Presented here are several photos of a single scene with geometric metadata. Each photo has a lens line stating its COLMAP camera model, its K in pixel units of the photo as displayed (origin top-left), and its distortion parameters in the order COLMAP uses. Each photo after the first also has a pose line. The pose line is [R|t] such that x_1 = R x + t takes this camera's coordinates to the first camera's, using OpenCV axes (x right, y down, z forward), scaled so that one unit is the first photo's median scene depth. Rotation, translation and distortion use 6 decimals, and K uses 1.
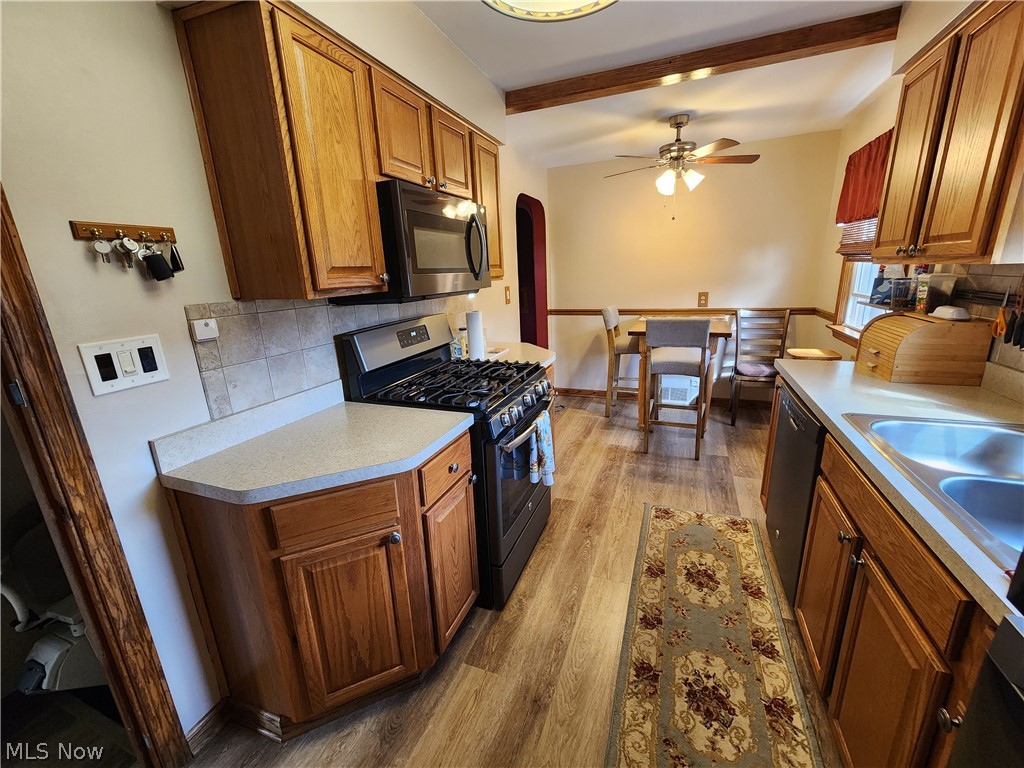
lens RADIAL K [[421.0, 0, 510.2], [0, 421.0, 386.2], [0, 0, 1]] dist [-0.001223, 0.000581]
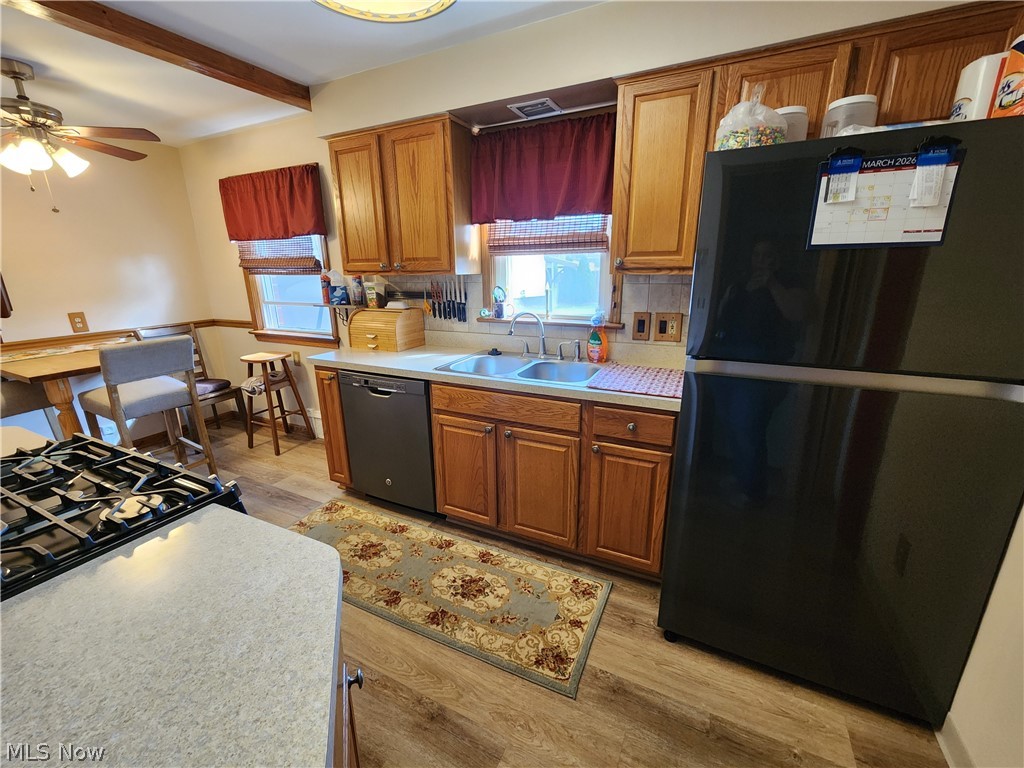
lens RADIAL K [[425.0, 0, 511.8], [0, 425.0, 385.5], [0, 0, 1]] dist [-0.000368, 0.001045]
pose [[0.081713, -0.234530, 0.968668, -0.516932], [0.275427, 0.939383, 0.204205, -0.086717], [-0.957843, 0.250111, 0.141356, 0.374412]]
